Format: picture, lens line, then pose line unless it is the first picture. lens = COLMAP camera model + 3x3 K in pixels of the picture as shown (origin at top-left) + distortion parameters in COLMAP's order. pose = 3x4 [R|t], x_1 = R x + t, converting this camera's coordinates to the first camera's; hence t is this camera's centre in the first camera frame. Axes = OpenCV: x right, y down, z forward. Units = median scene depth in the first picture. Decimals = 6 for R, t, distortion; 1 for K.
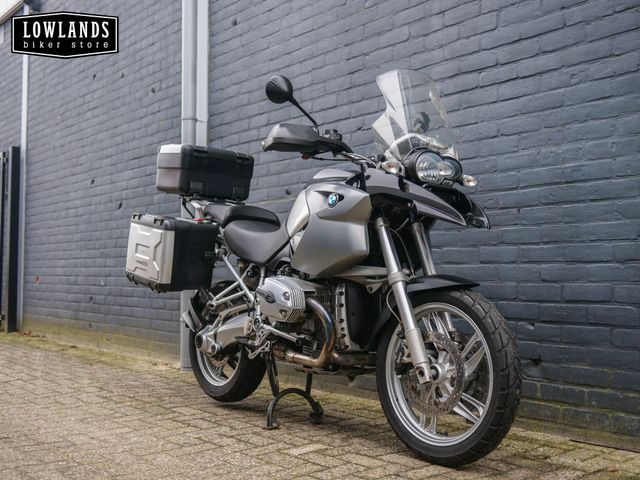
lens RADIAL K [[736.2, 0, 320.0], [0, 736.2, 240.0], [0, 0, 1]] dist [-0.004242, 0.033698]
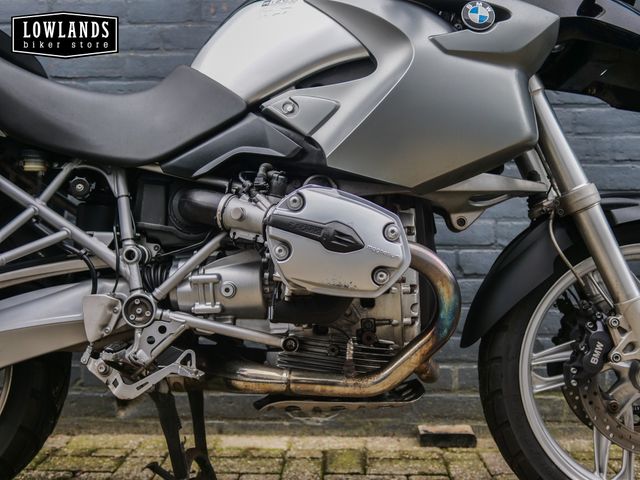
lens RADIAL K [[736.2, 0, 320.0], [0, 736.2, 240.0], [0, 0, 1]] dist [-0.004242, 0.033698]
pose [[0.666053, 0.002288, 0.745901, -0.317596], [-0.034531, 0.999018, 0.027769, 0.060238], [-0.745105, -0.044252, 0.665477, 0.652721]]
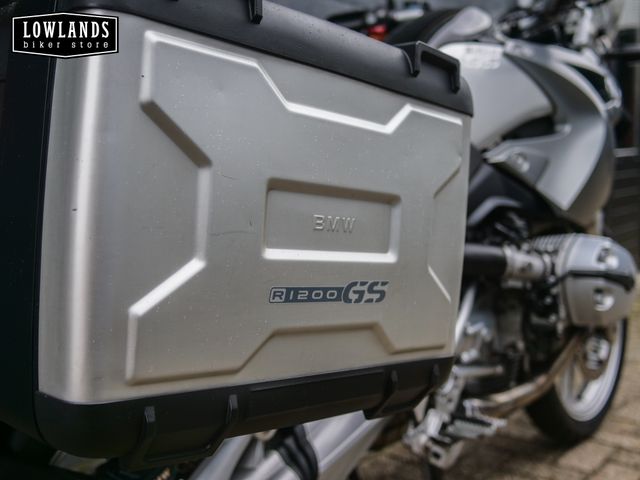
lens RADIAL K [[736.2, 0, 320.0], [0, 736.2, 240.0], [0, 0, 1]] dist [-0.004242, 0.033698]
pose [[-0.166189, -0.125208, 0.978112, -0.441353], [-0.024753, 0.992123, 0.122796, -0.002572], [-0.985783, -0.003803, -0.167979, 1.119339]]
